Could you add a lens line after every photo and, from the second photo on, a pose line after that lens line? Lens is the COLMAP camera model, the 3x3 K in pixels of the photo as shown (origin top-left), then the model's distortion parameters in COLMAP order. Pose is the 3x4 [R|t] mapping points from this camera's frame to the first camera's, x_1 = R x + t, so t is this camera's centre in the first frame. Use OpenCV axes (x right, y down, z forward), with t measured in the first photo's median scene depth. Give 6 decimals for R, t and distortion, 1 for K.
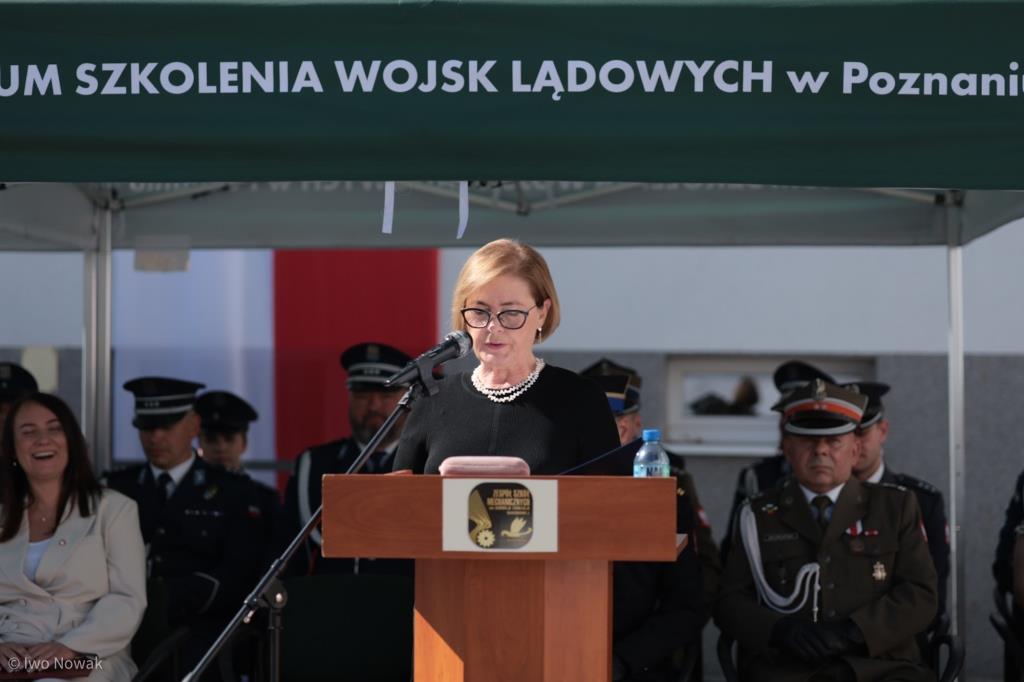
lens RADIAL K [[2509.7, 0, 462.7], [0, 2509.7, 345.4], [0, 0, 1]] dist [0.004370, 0.667522]
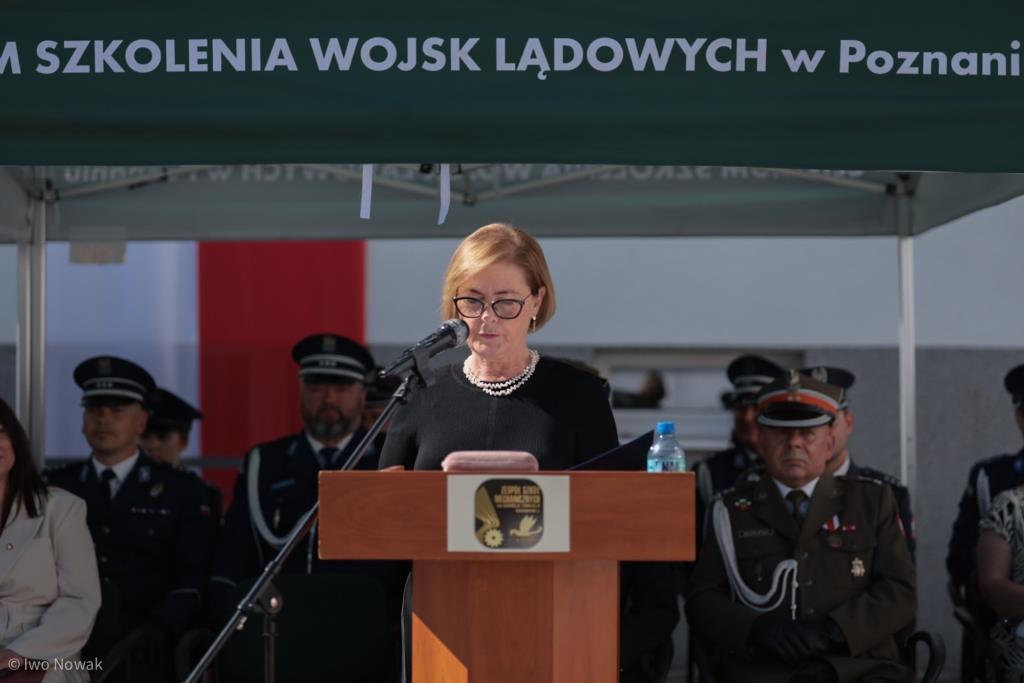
lens RADIAL K [[2532.2, 0, 512.0], [0, 2532.2, 341.5], [0, 0, 1]] dist [-0.030776, 0.619717]
pose [[0.998813, -0.003668, 0.048576, -0.021431], [0.003649, 0.999993, 0.000490, 0.001842], [-0.048577, -0.000312, 0.998819, 0.034848]]
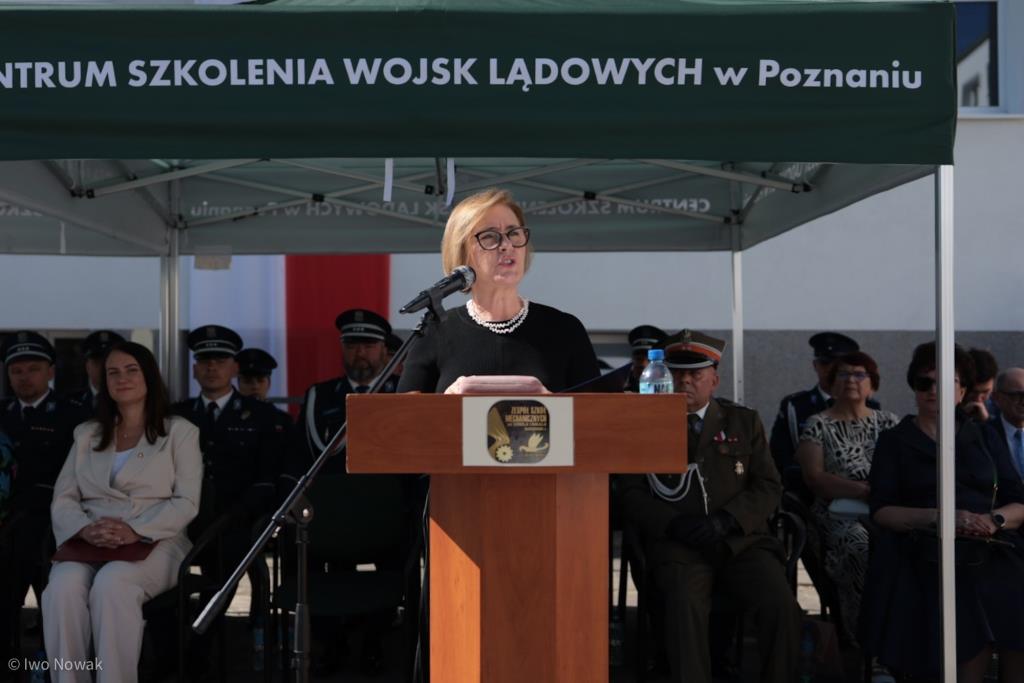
lens RADIAL K [[1501.4, 0, 525.7], [0, 1501.4, 338.2], [0, 0, 1]] dist [-0.070950, 0.156800]
pose [[0.996514, -0.005739, 0.083230, -0.024219], [0.005149, 0.999960, 0.007309, 0.017453], [-0.083268, -0.006855, 0.996504, 0.270311]]
